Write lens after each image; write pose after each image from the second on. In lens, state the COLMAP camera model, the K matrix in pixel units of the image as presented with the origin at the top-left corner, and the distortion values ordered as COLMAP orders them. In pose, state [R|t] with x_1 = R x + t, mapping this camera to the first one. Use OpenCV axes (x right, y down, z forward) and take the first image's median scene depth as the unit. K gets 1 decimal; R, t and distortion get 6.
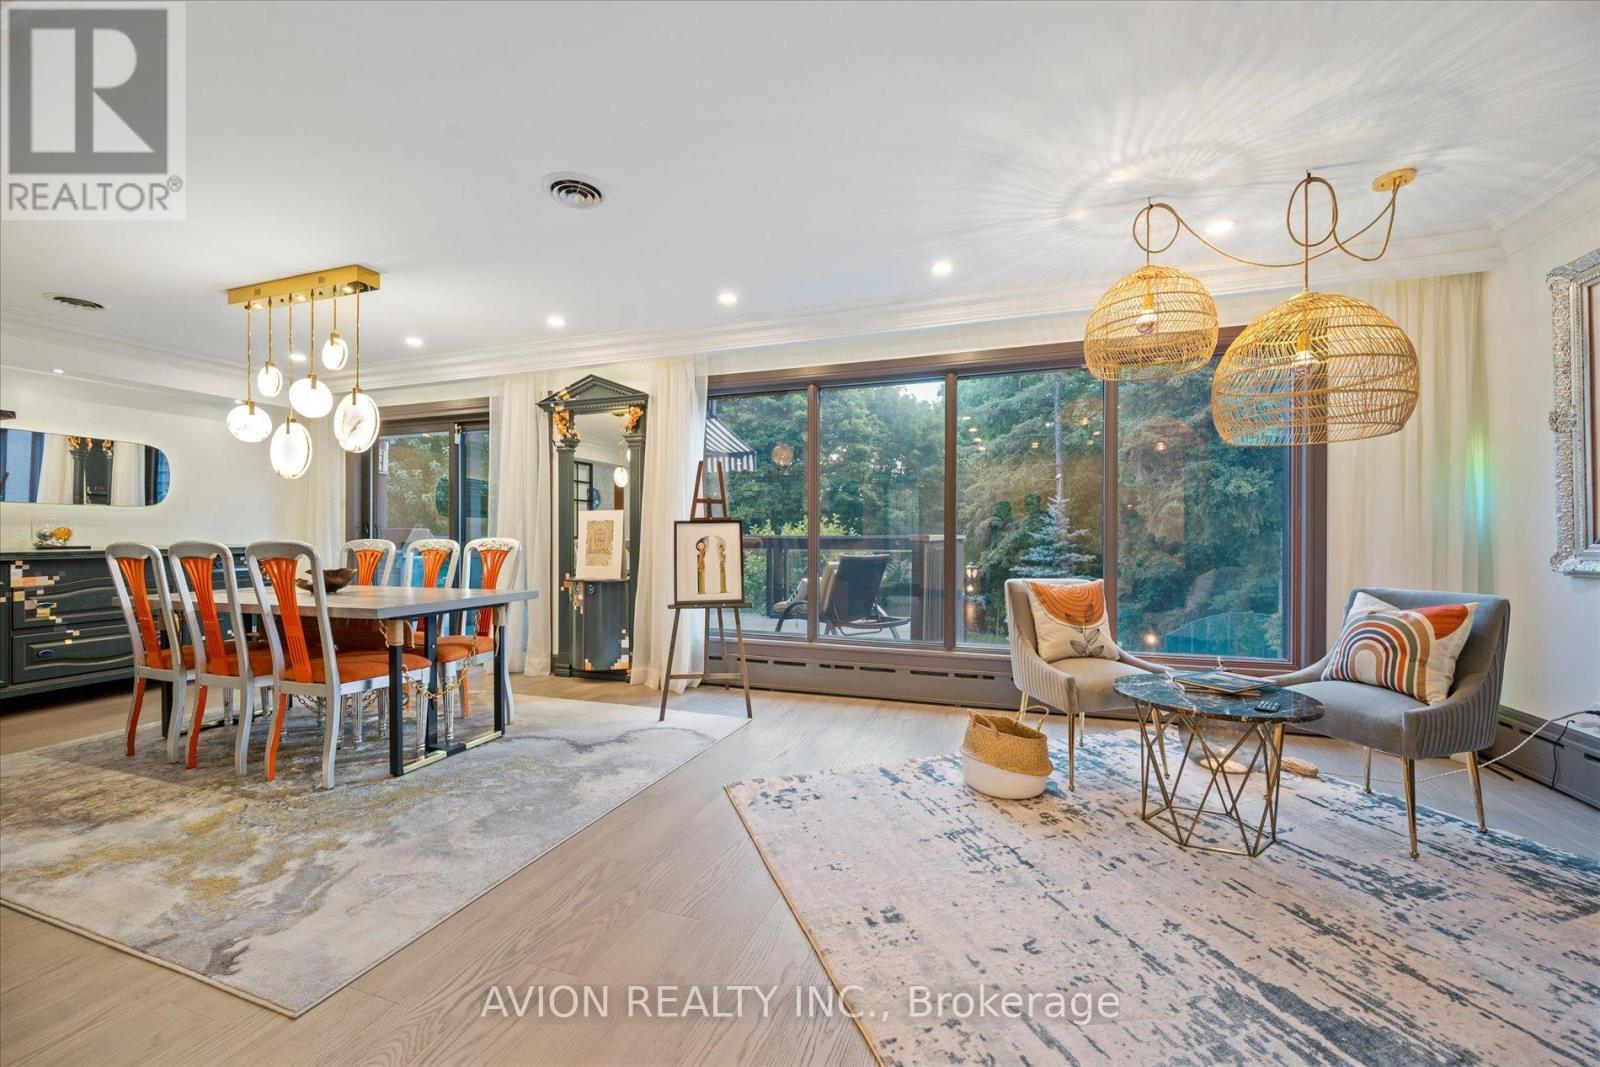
lens RADIAL K [[631.8, 0, 802.9], [0, 631.8, 536.1], [0, 0, 1]] dist [-0.002292, 0.001015]
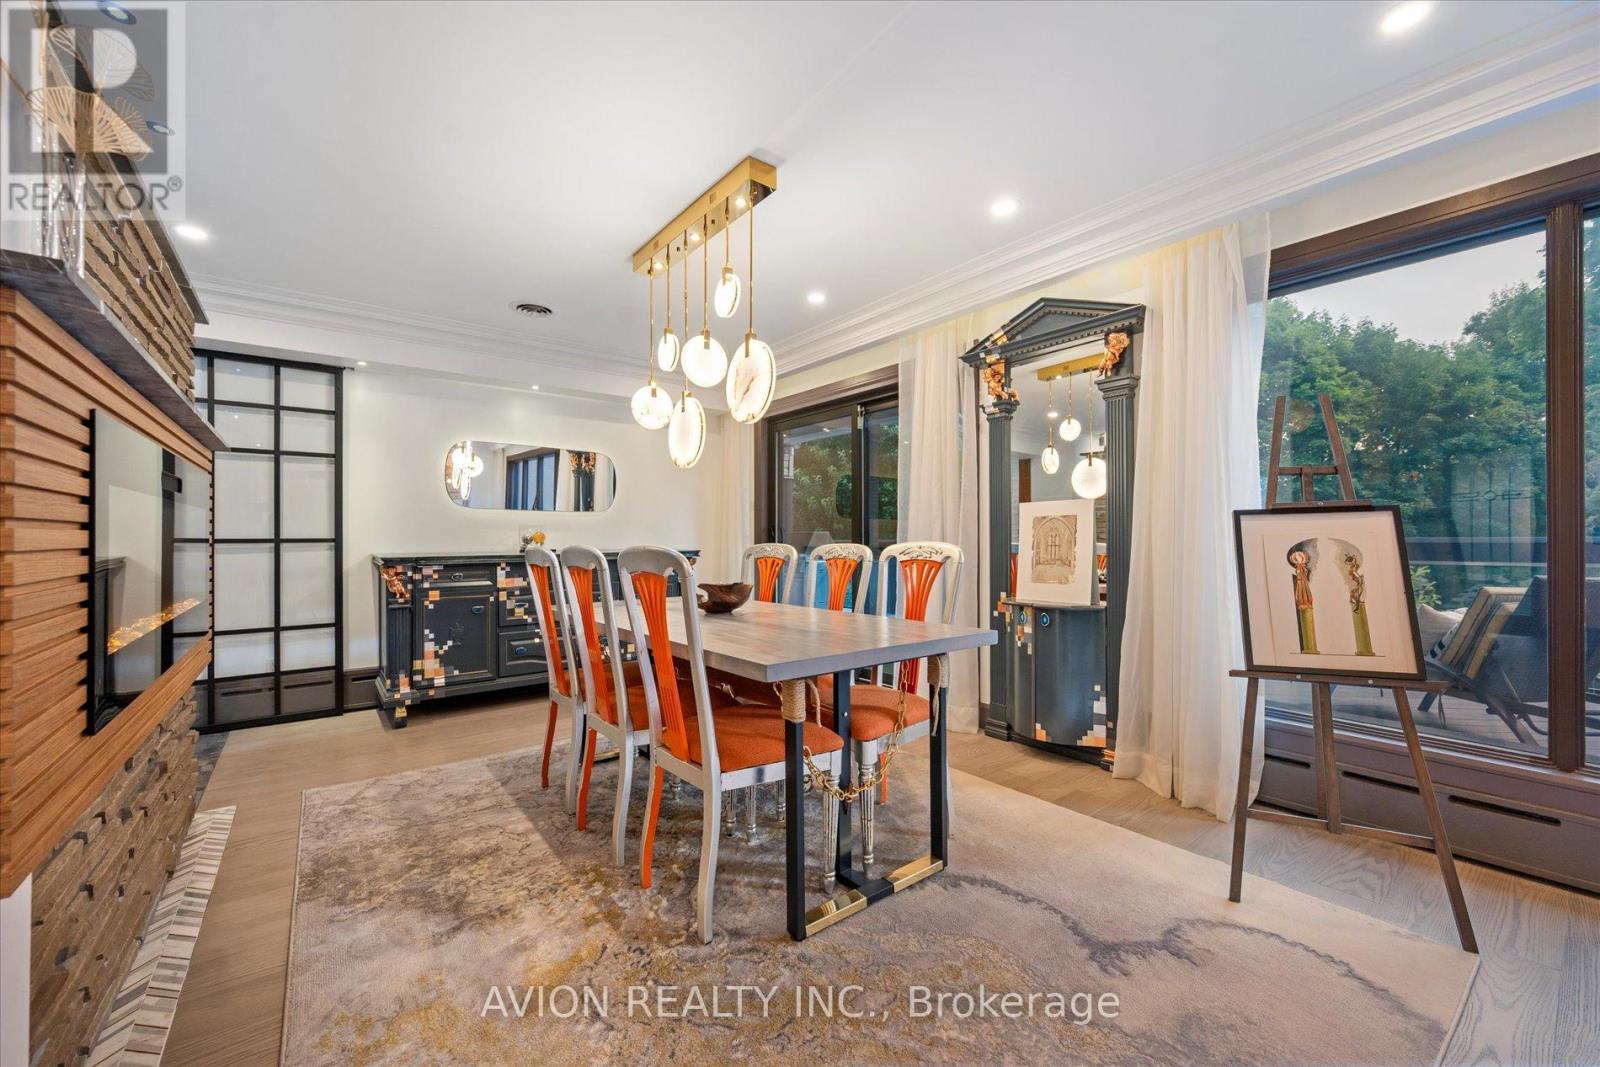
lens RADIAL K [[631.8, 0, 798.2], [0, 631.8, 537.2], [0, 0, 1]] dist [-0.002292, 0.001015]
pose [[0.837864, -0.003662, -0.545866, -0.233701], [0.001585, 0.999990, -0.004275, 0.000636], [0.545876, 0.002716, 0.837862, 0.371415]]
